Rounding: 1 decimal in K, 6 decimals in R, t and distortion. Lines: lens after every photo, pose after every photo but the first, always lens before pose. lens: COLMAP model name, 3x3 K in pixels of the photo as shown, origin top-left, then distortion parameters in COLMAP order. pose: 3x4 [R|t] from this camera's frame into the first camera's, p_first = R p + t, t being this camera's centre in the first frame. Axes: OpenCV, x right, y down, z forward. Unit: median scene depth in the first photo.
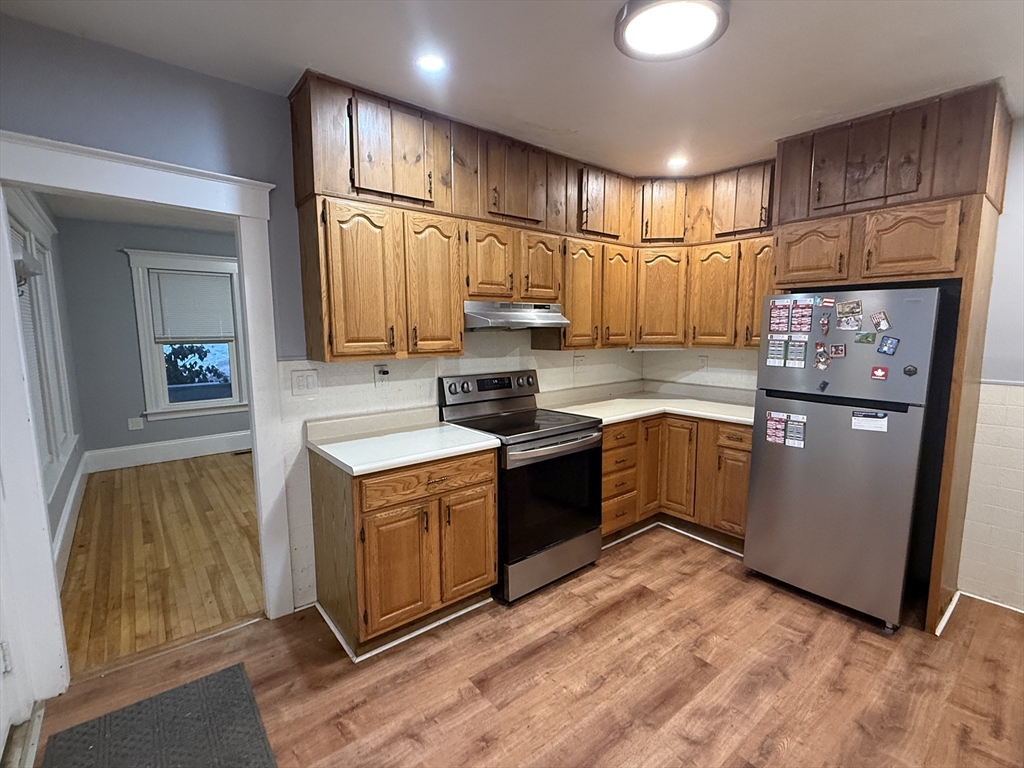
lens RADIAL K [[472.6, 0, 512.0], [0, 472.6, 384.0], [0, 0, 1]] dist [0.002836, 0.000318]
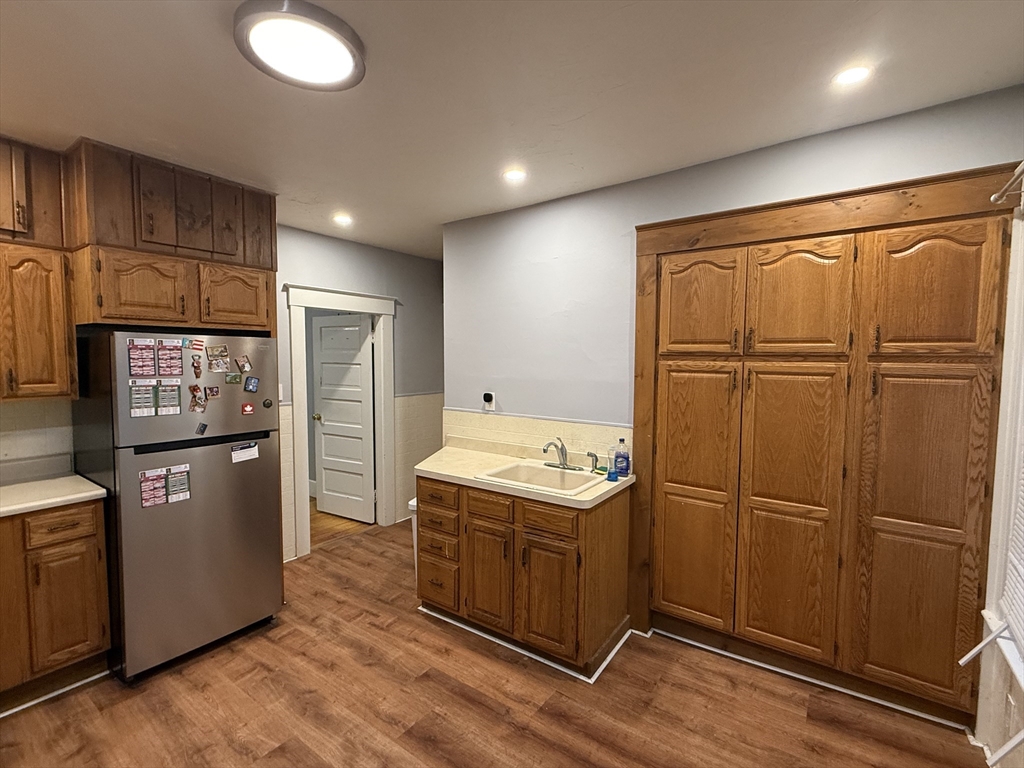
lens RADIAL K [[472.6, 0, 512.0], [0, 472.6, 384.0], [0, 0, 1]] dist [0.002836, 0.000318]
pose [[-0.256202, -0.053902, 0.965119, -0.439675], [0.113137, 0.989909, 0.085320, -0.096409], [-0.959979, 0.131050, -0.247519, 0.591815]]
